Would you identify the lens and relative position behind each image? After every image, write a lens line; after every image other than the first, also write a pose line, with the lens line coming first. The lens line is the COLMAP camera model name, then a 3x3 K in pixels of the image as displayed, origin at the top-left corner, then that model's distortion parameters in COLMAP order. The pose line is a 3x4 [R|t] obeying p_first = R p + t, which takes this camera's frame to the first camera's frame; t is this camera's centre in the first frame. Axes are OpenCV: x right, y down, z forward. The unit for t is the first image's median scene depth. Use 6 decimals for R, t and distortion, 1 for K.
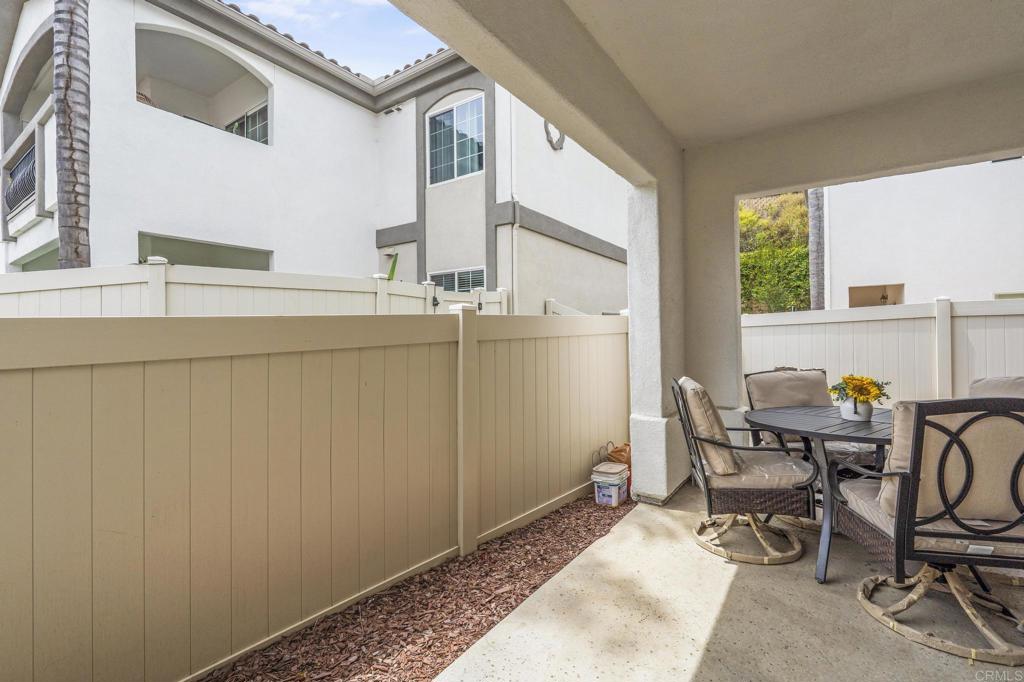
lens RADIAL K [[456.3, 0, 520.4], [0, 456.3, 335.6], [0, 0, 1]] dist [-0.008340, 0.001280]
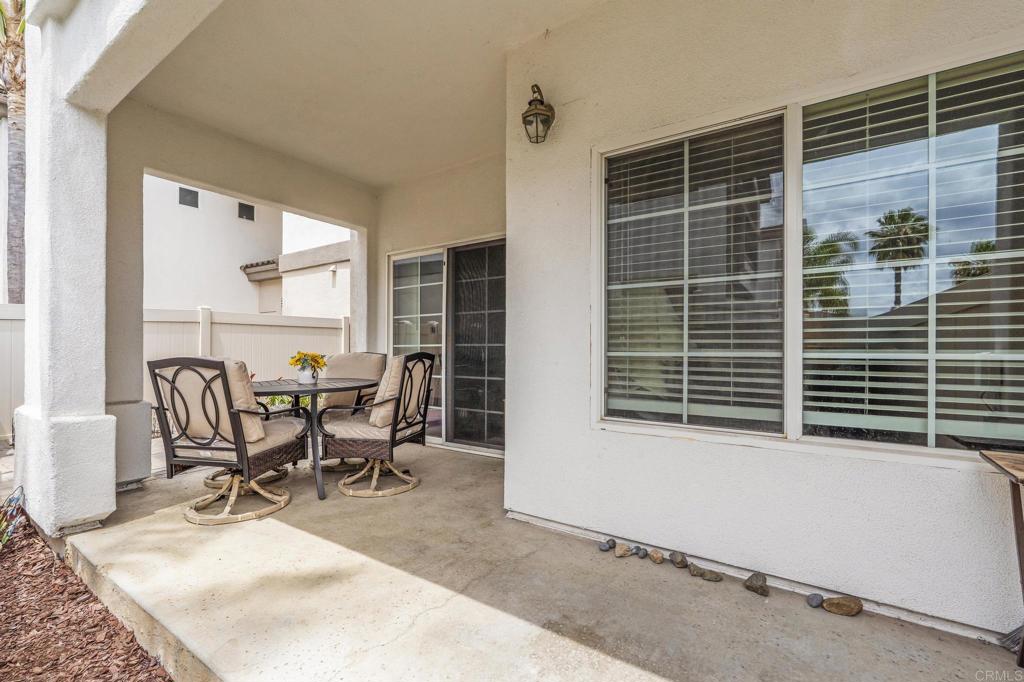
lens RADIAL K [[456.3, 0, 515.2], [0, 456.3, 346.0], [0, 0, 1]] dist [-0.008340, 0.001280]
pose [[-0.012584, 0.010589, 0.999865, -0.717791], [-0.008526, 0.999906, -0.010696, 0.094023], [-0.999884, -0.008659, -0.012492, 0.440692]]
